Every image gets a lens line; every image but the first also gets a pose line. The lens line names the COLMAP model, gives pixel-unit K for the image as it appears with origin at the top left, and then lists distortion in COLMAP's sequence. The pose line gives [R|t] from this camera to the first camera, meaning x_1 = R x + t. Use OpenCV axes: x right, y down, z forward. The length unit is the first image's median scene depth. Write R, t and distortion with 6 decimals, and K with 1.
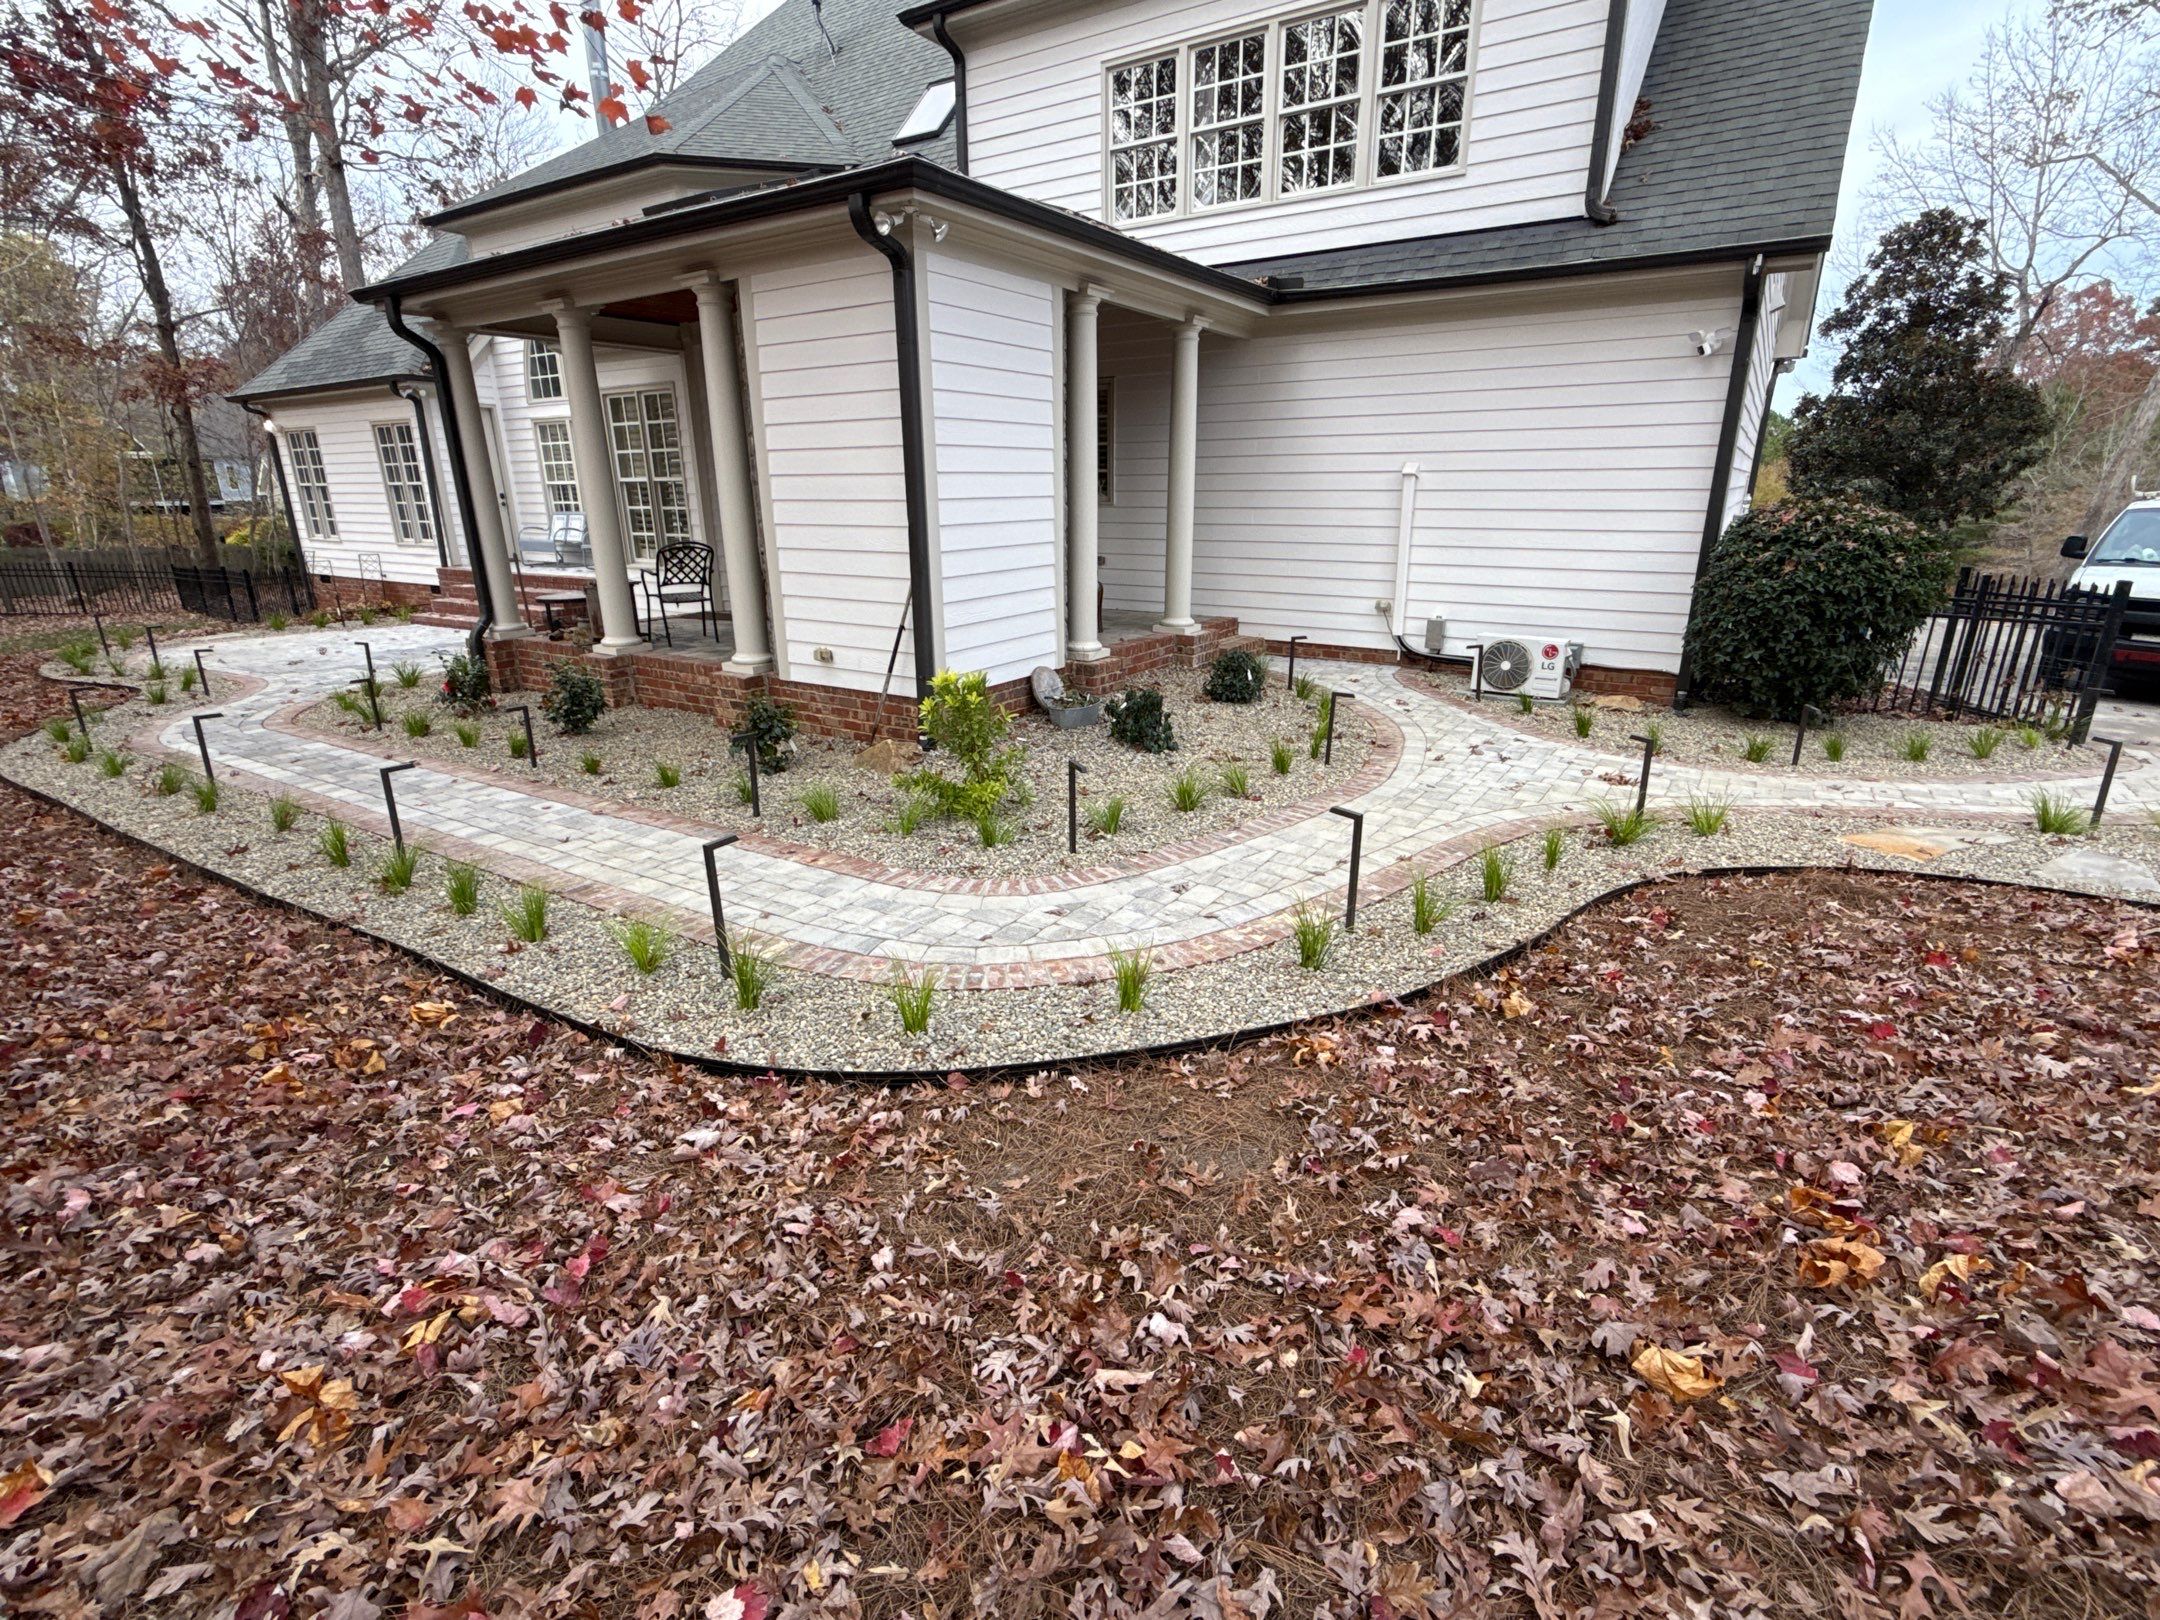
lens RADIAL K [[1015.2, 0, 1080.0], [0, 1015.2, 810.0], [0, 0, 1]] dist [0.002484, 0.000613]
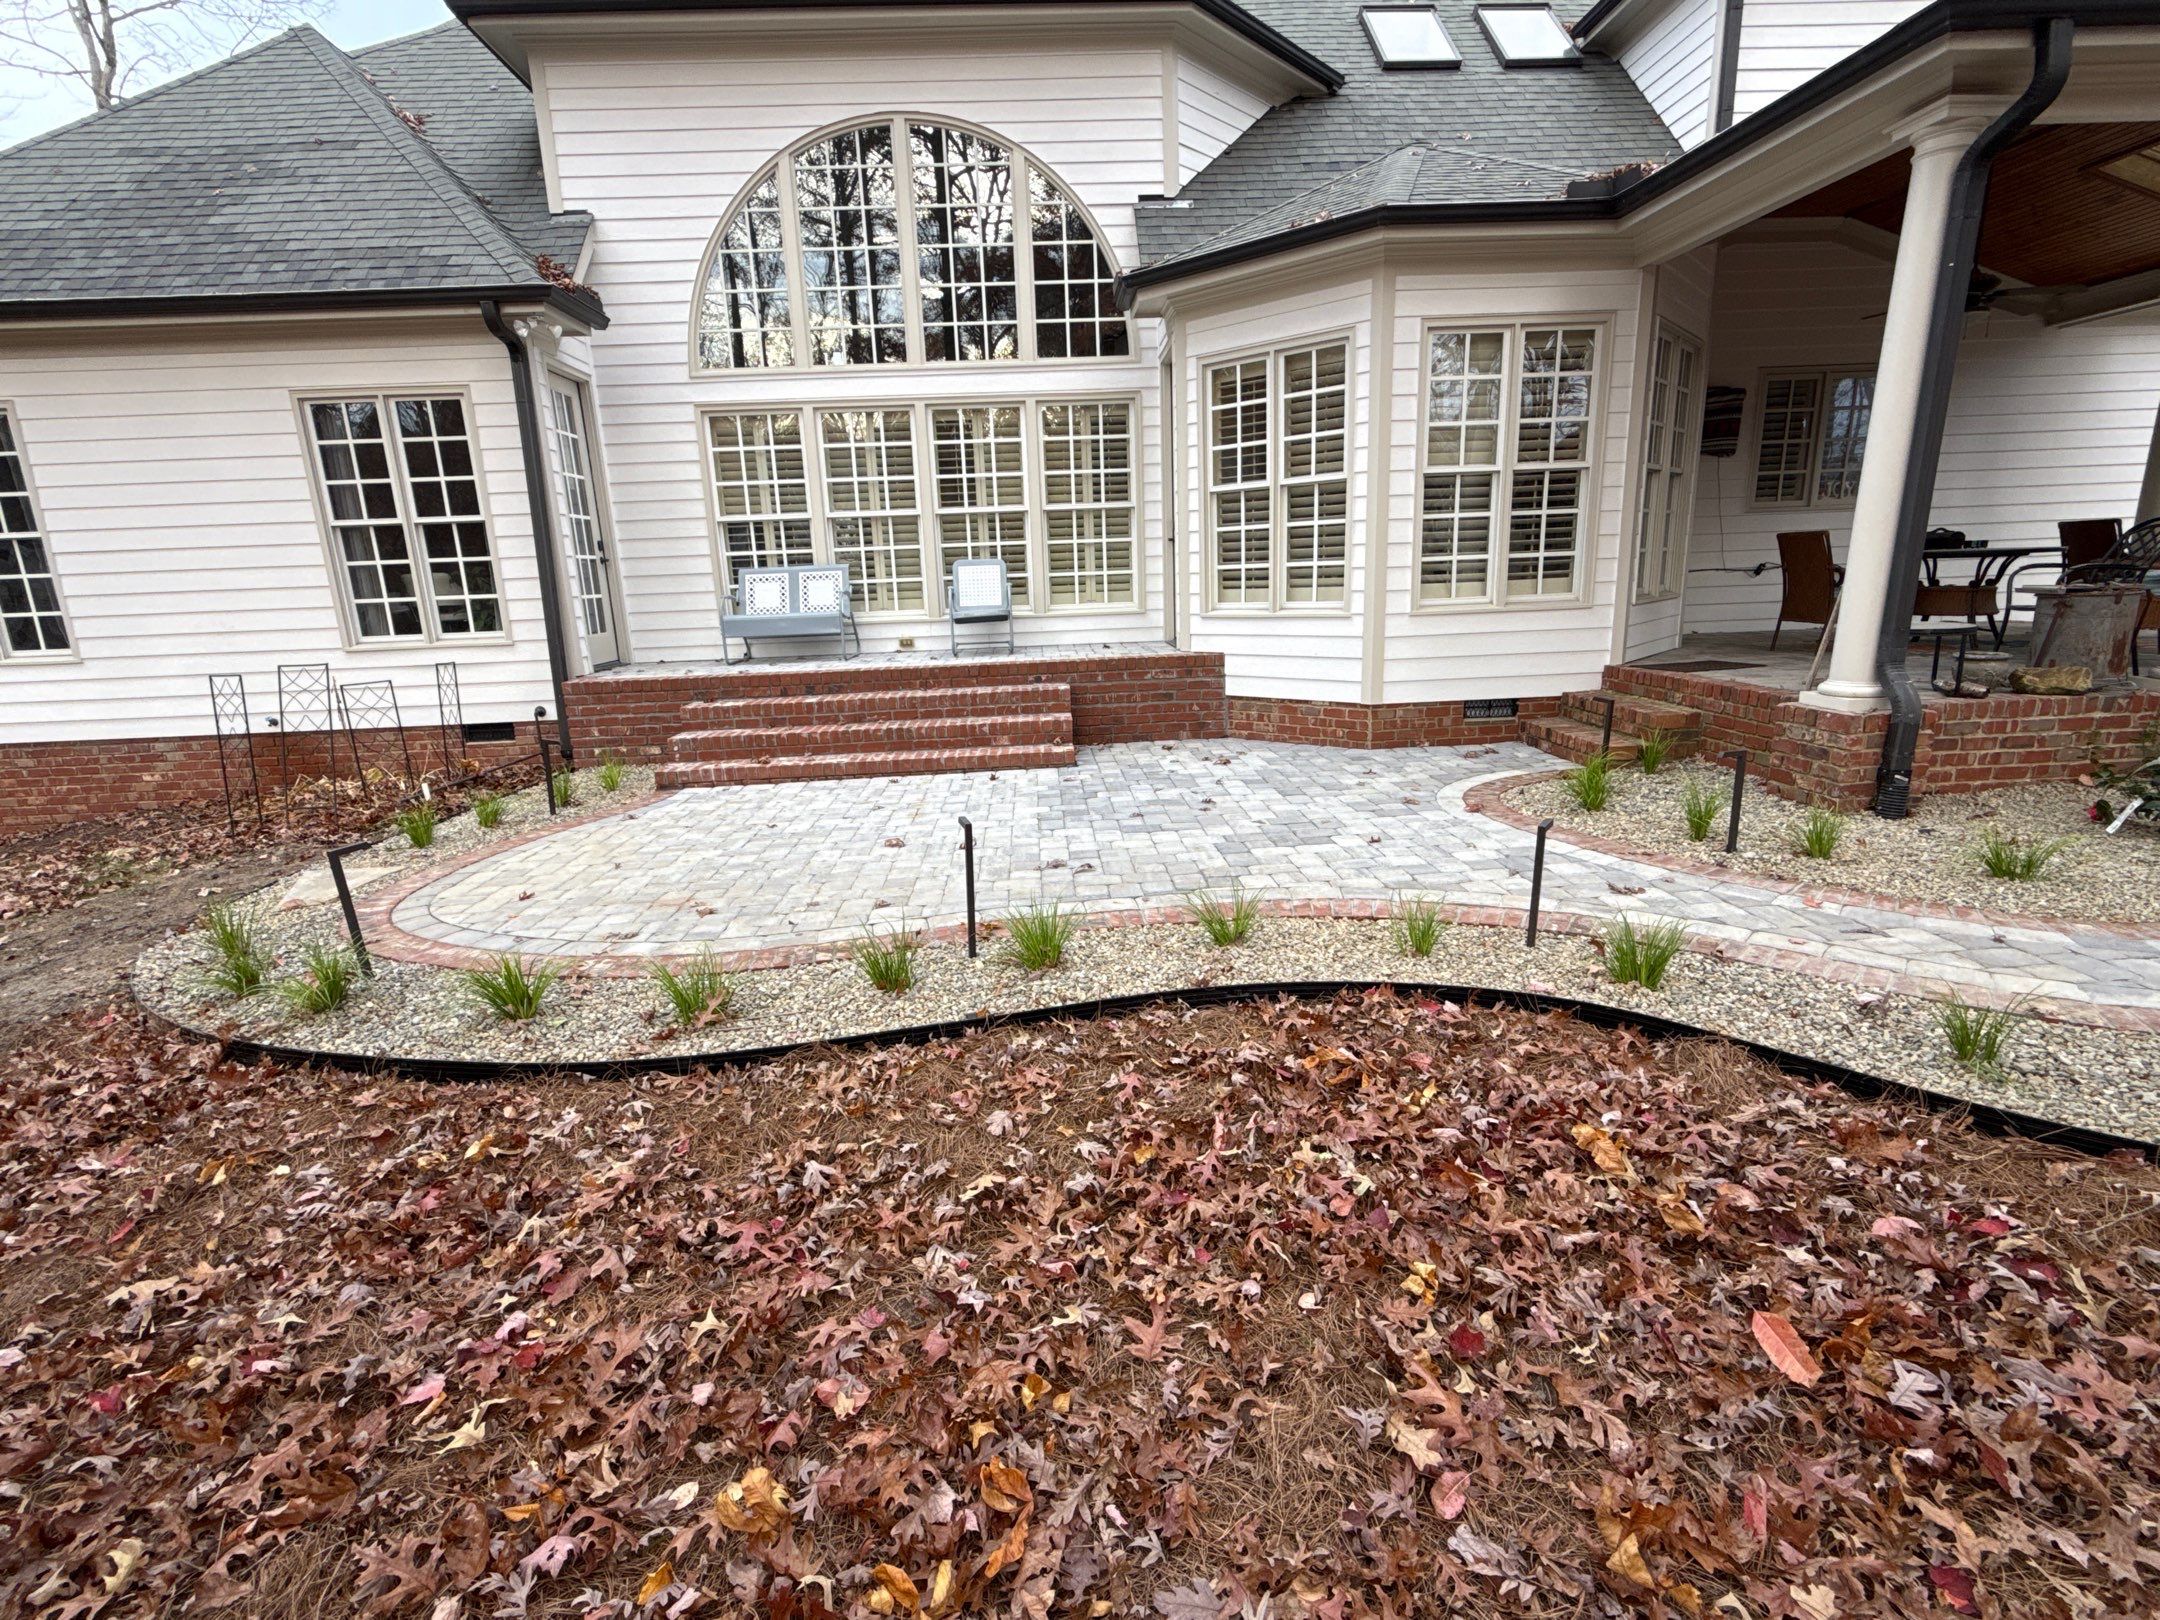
lens RADIAL K [[1015.2, 0, 1080.0], [0, 1015.2, 810.0], [0, 0, 1]] dist [0.002484, 0.000613]
pose [[0.815355, -0.159653, 0.556514, -1.180901], [0.209109, 0.977548, -0.025928, -0.185686], [-0.539880, 0.137513, 0.830434, 0.766347]]
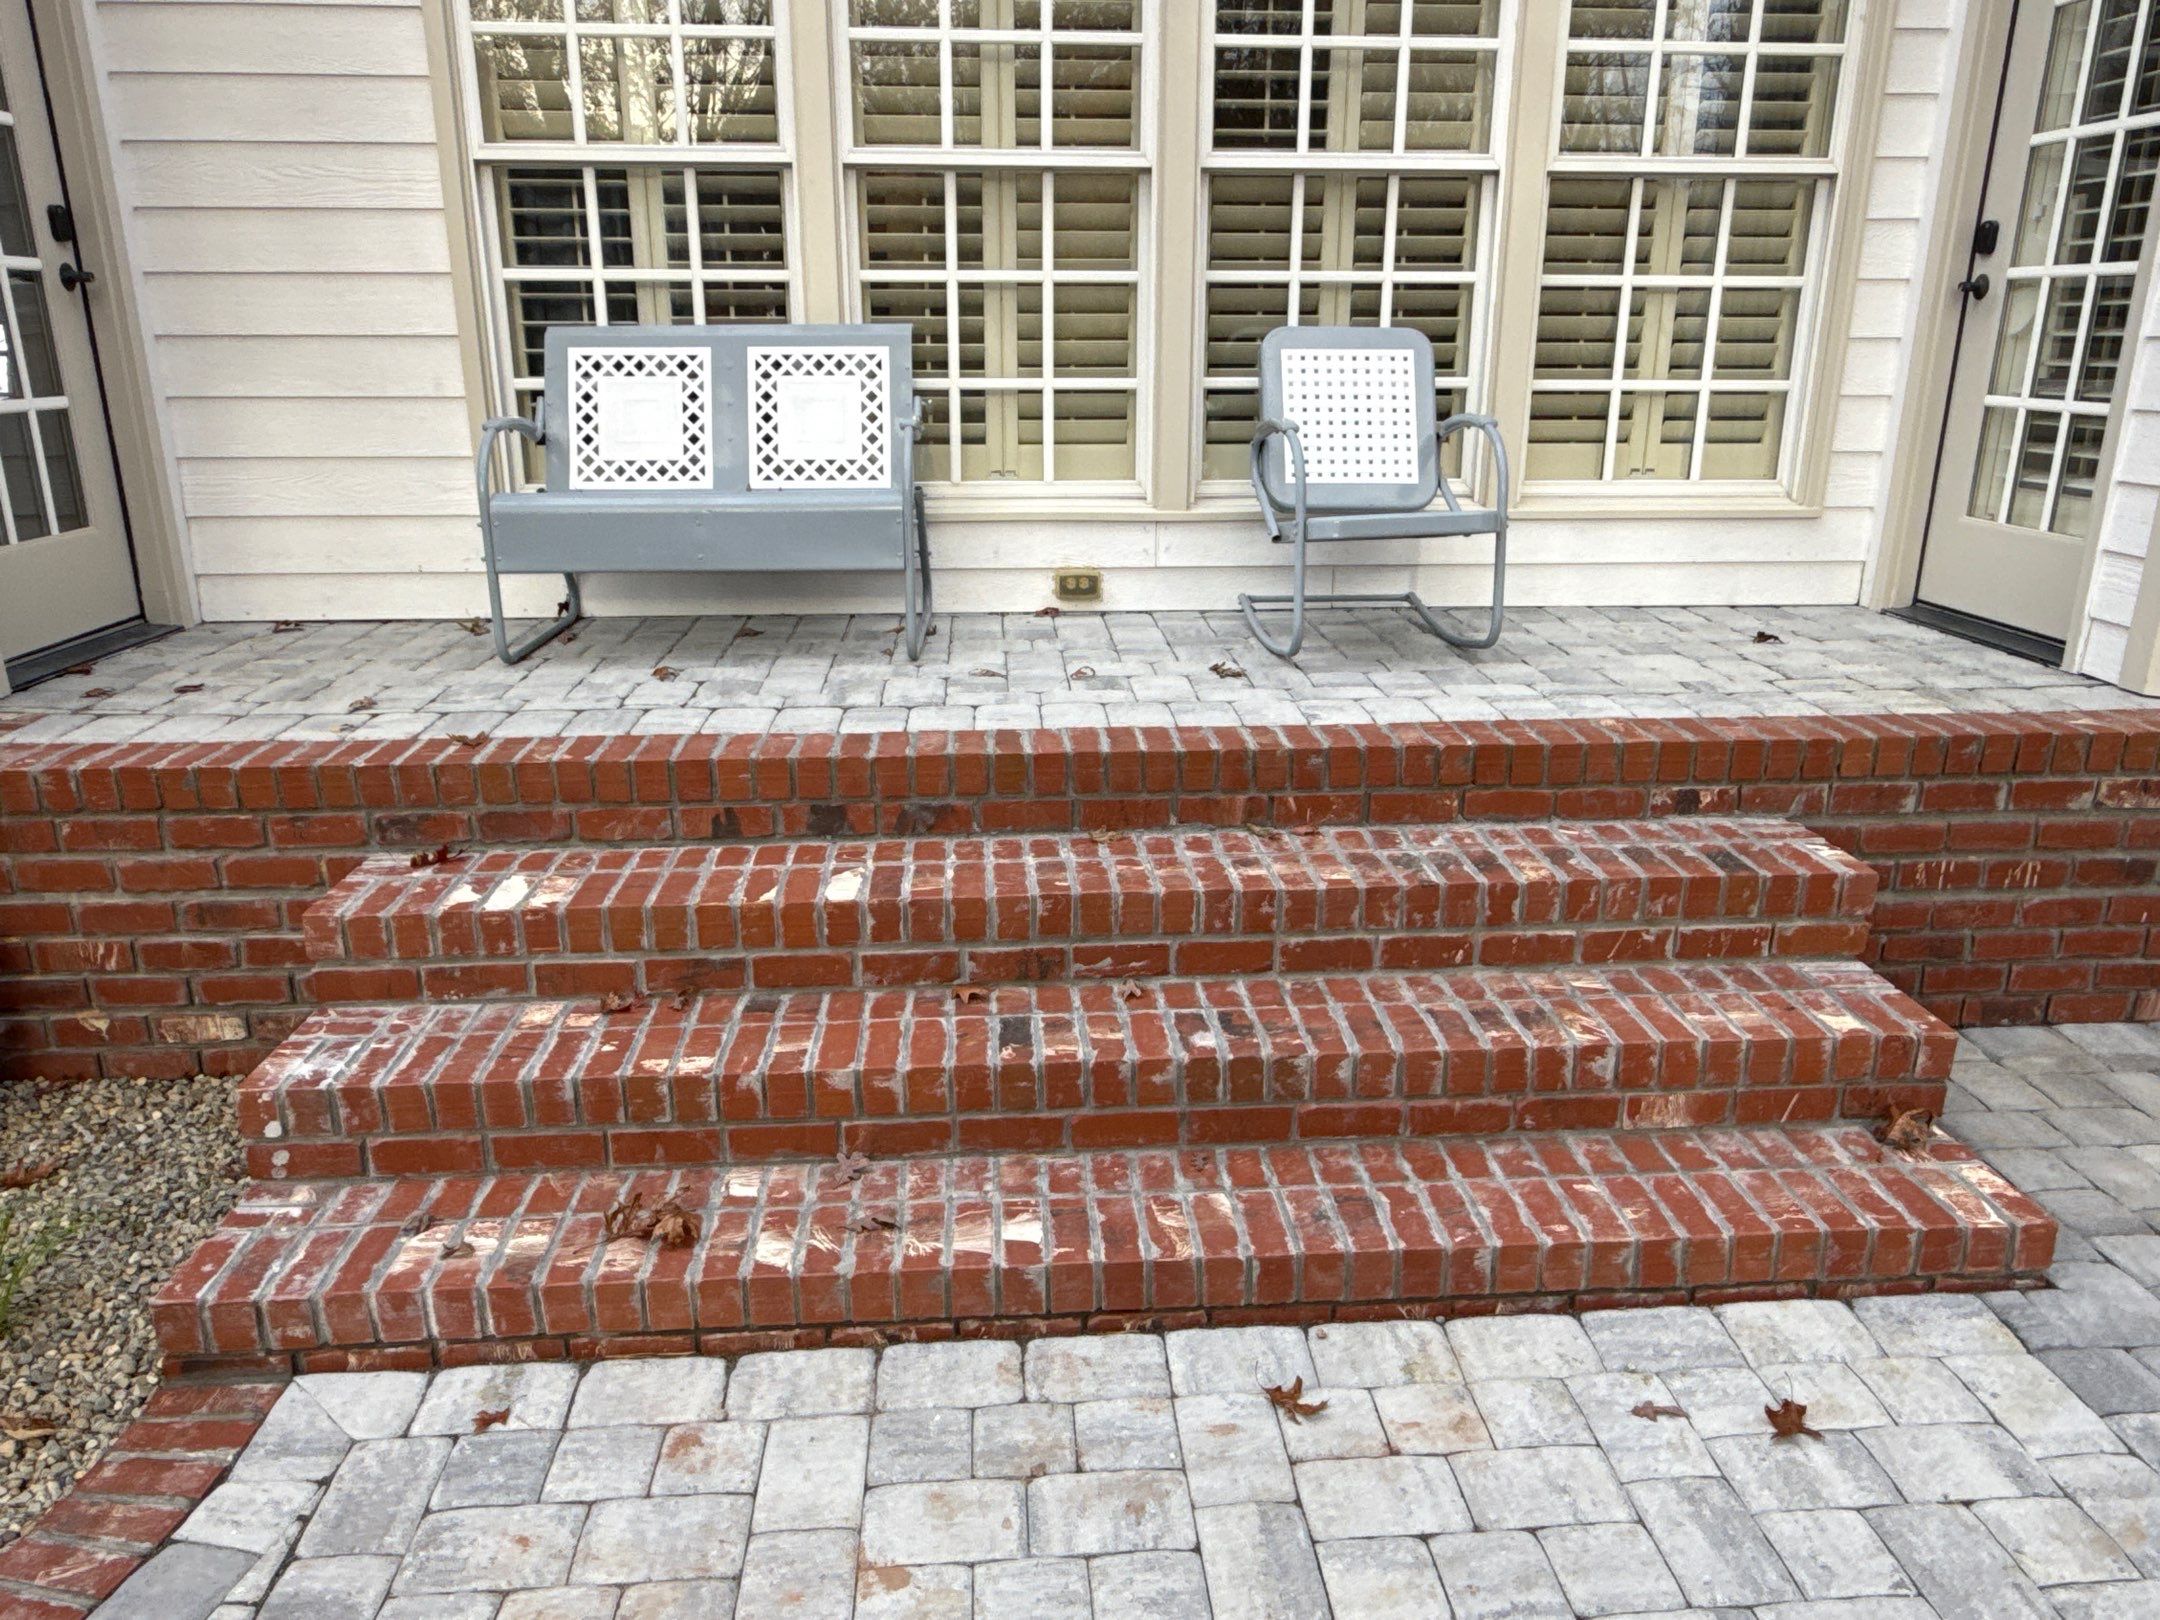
lens RADIAL K [[1507.3, 0, 1080.0], [0, 1507.3, 810.0], [0, 0, 1]] dist [0.002274, 0.001946]
pose [[0.803630, -0.174251, 0.569048, -1.021956], [0.176749, 0.982914, 0.051371, -0.357566], [-0.568277, 0.059295, 0.820698, 1.267379]]
